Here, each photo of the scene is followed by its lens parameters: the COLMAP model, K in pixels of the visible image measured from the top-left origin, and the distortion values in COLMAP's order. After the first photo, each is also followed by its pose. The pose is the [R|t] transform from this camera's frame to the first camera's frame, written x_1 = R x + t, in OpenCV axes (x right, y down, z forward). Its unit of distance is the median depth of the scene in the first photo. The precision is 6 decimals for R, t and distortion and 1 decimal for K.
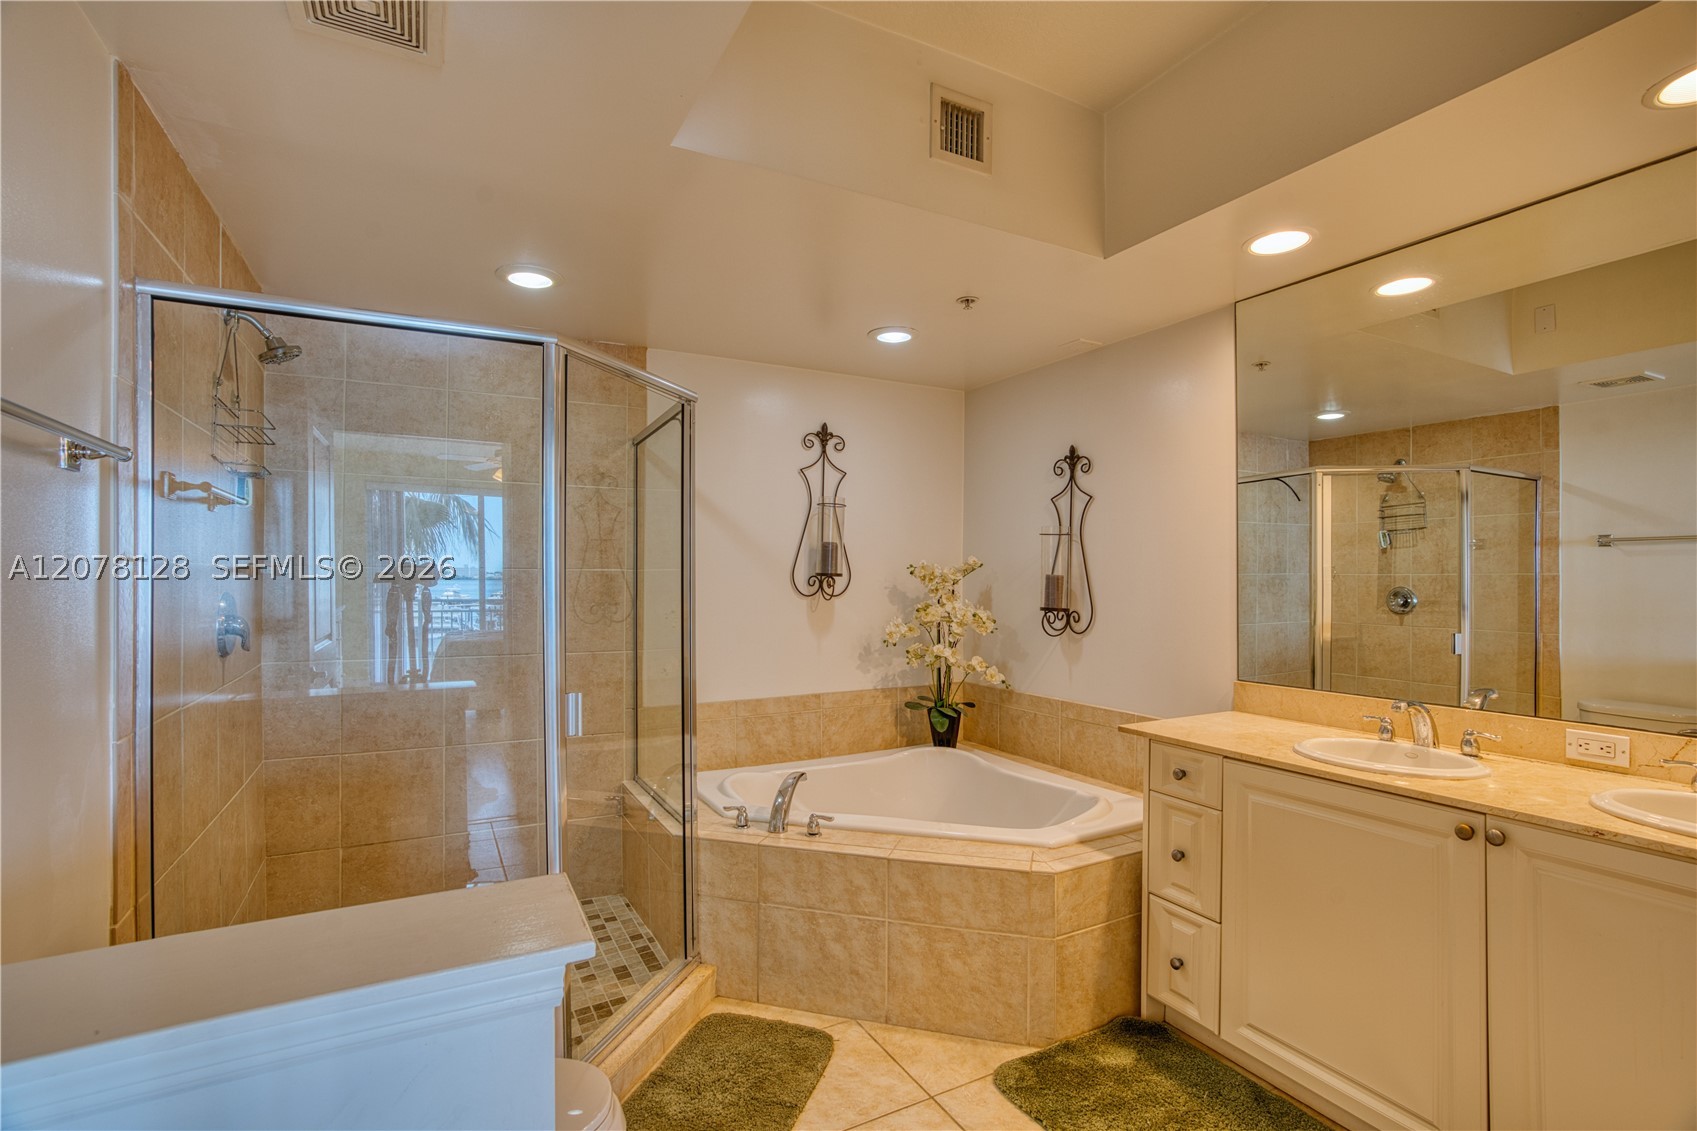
lens RADIAL K [[787.2, 0, 852.7], [0, 787.2, 554.9], [0, 0, 1]] dist [-0.066214, 0.028481]
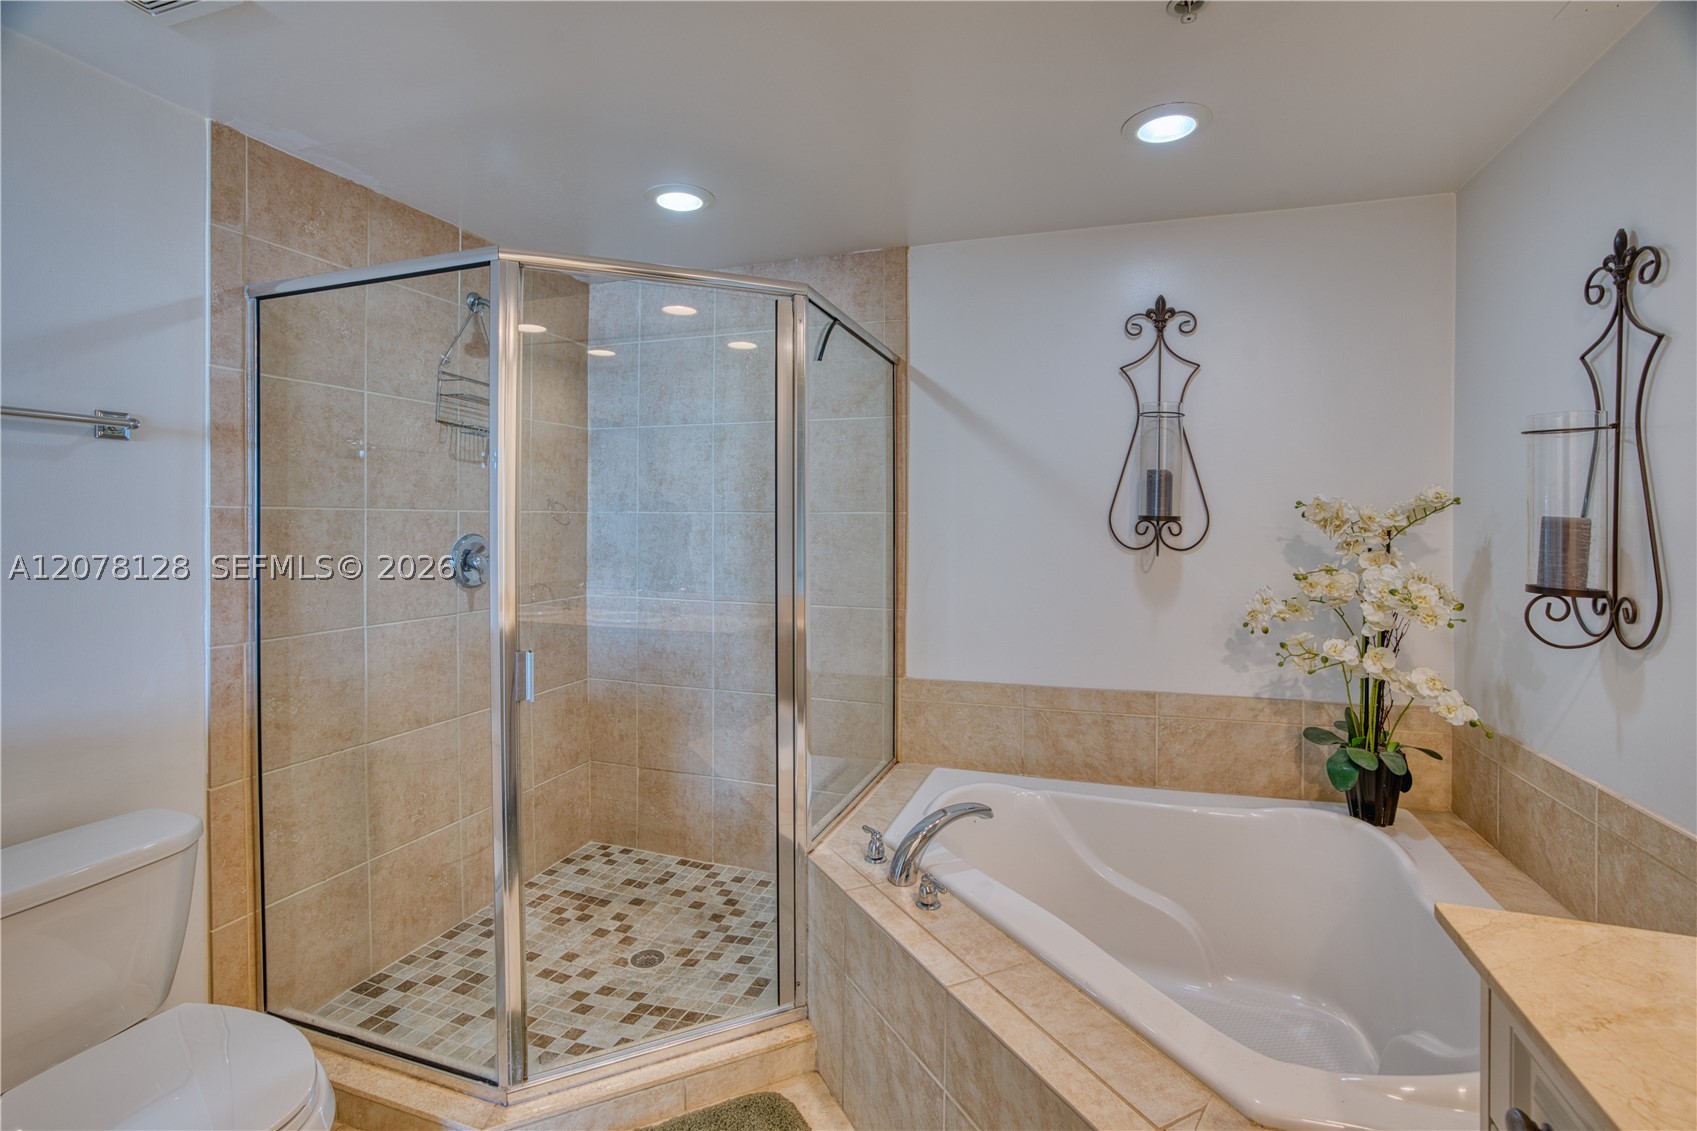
lens RADIAL K [[786.6, 0, 846.5], [0, 786.6, 507.8], [0, 0, 1]] dist [-0.064619, 0.028889]
pose [[0.682186, -0.012588, -0.731070, 0.276958], [0.018166, 0.999835, -0.000264, 0.011481], [0.730953, -0.013100, 0.682302, 0.351394]]
